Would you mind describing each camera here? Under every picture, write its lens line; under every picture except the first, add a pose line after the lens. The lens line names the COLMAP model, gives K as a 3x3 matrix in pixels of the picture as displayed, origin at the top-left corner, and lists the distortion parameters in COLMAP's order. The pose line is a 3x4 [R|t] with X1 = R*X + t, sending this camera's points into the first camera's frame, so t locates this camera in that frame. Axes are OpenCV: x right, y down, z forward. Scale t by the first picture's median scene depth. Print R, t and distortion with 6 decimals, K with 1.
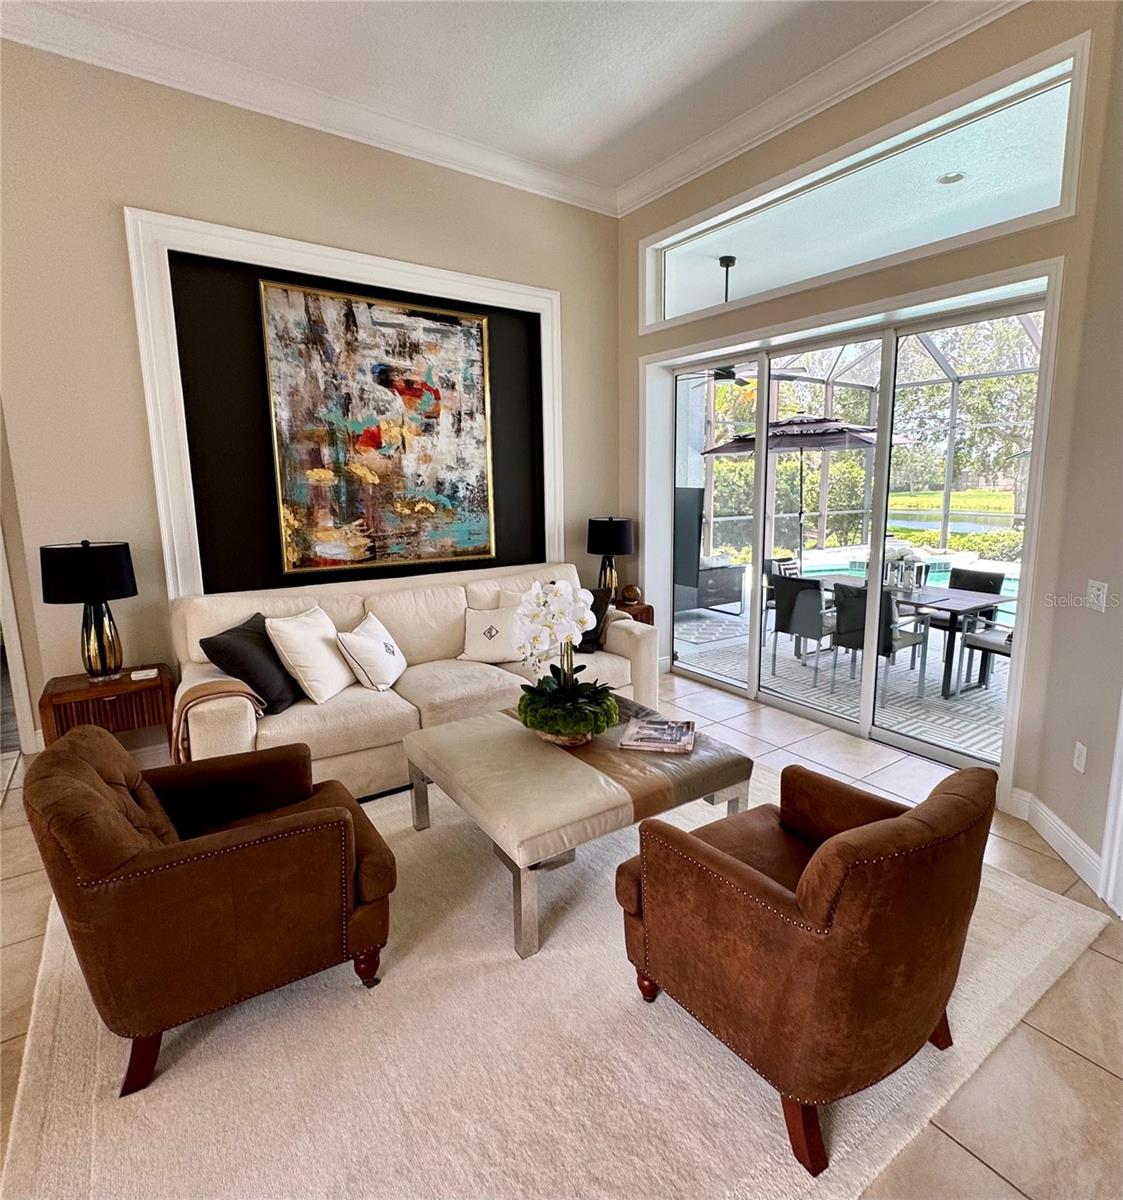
lens RADIAL K [[651.8, 0, 609.1], [0, 651.8, 588.9], [0, 0, 1]] dist [-0.000763, 0.000199]
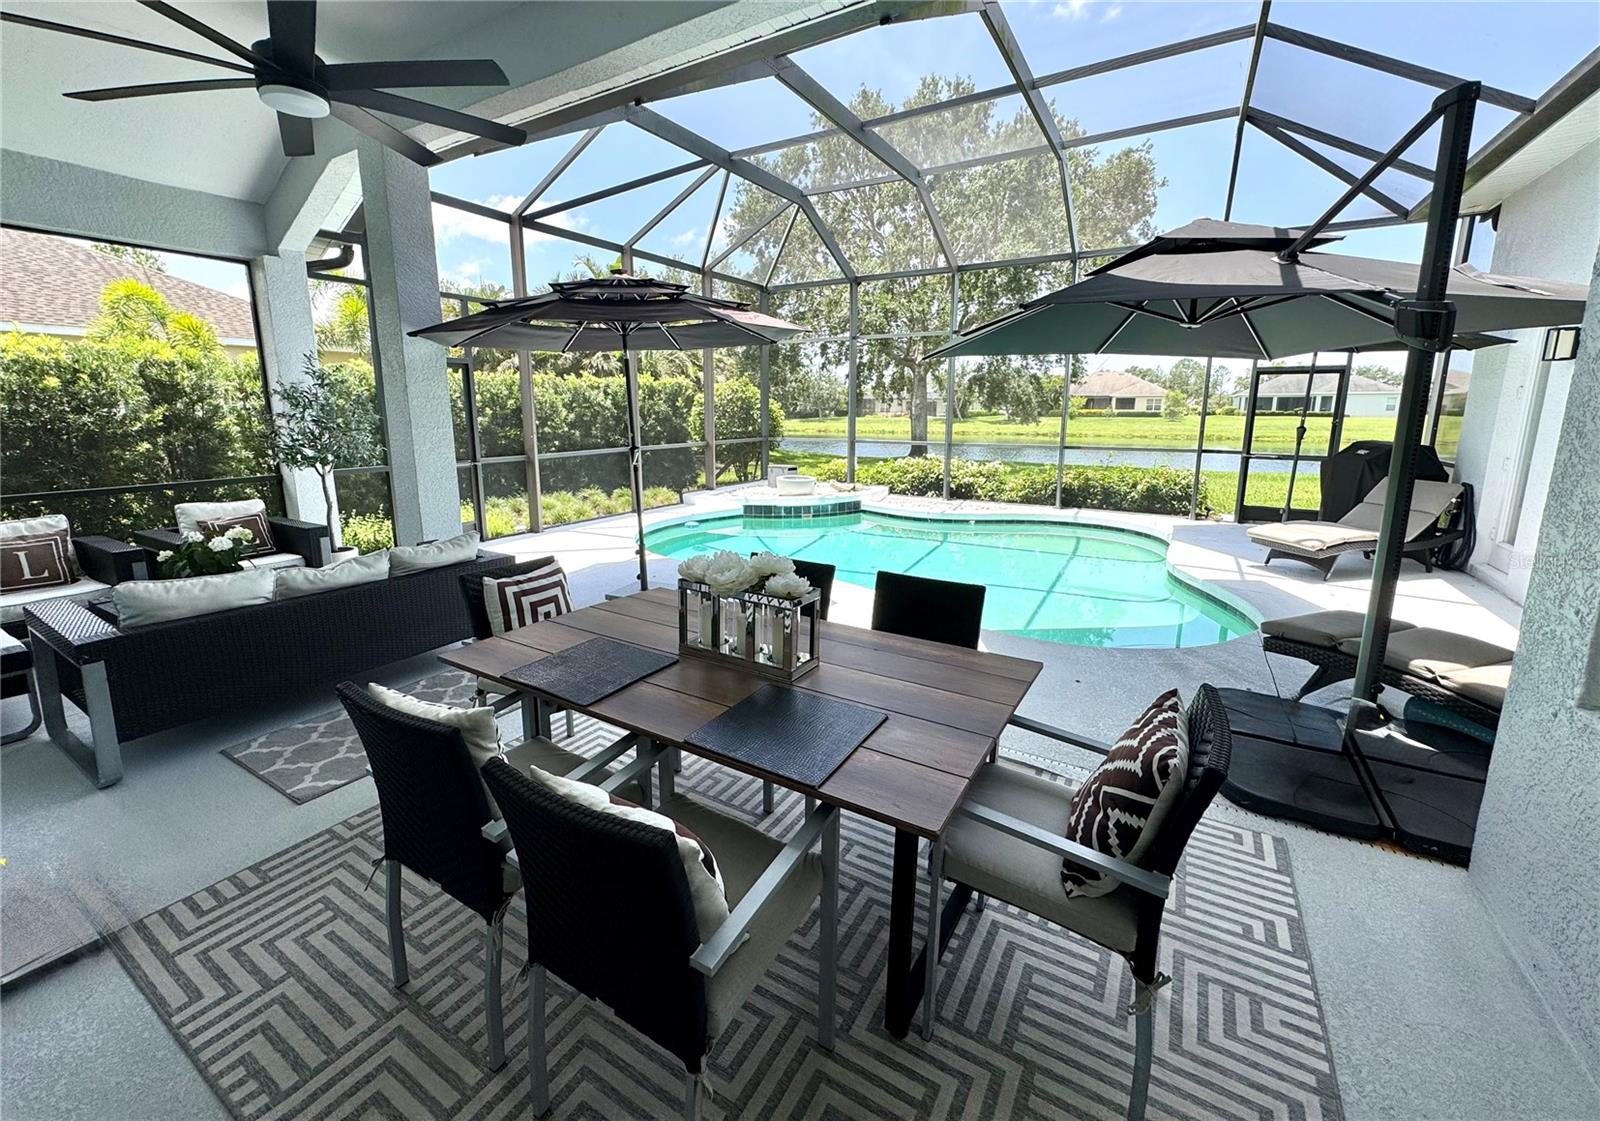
lens RADIAL K [[631.7, 0, 801.4], [0, 631.7, 524.2], [0, 0, 1]] dist [0.000888, 0.000088]
pose [[0.921703, -0.064841, 0.382438, 0.455169], [0.057790, 0.997881, 0.029909, -0.121706], [-0.383566, -0.005466, 0.923497, 0.897523]]
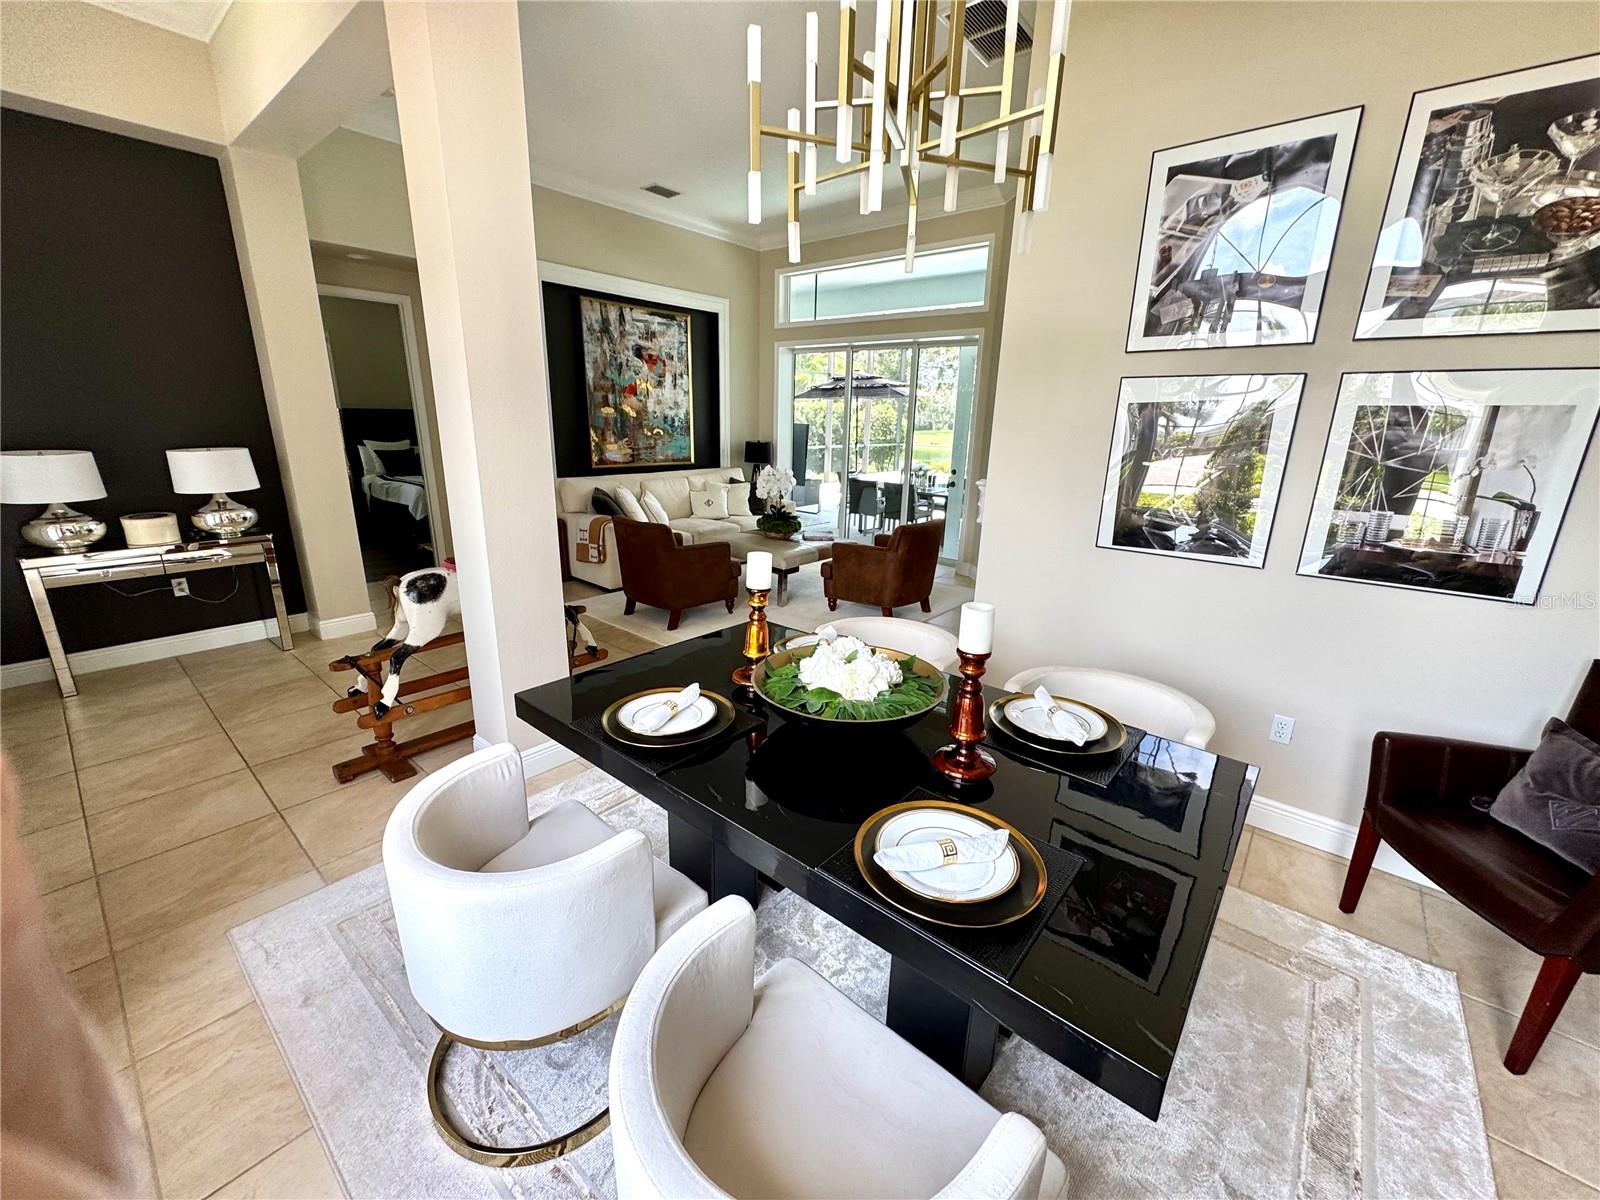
lens RADIAL K [[639.6, 0, 800.0], [0, 639.6, 600.0], [0, 0, 1]] dist [-0.000581, 0.000189]
pose [[0.973395, -0.036700, 0.226176, -0.308413], [0.009656, 0.992783, 0.119538, 0.111365], [-0.228931, -0.114174, 0.966724, -0.721781]]
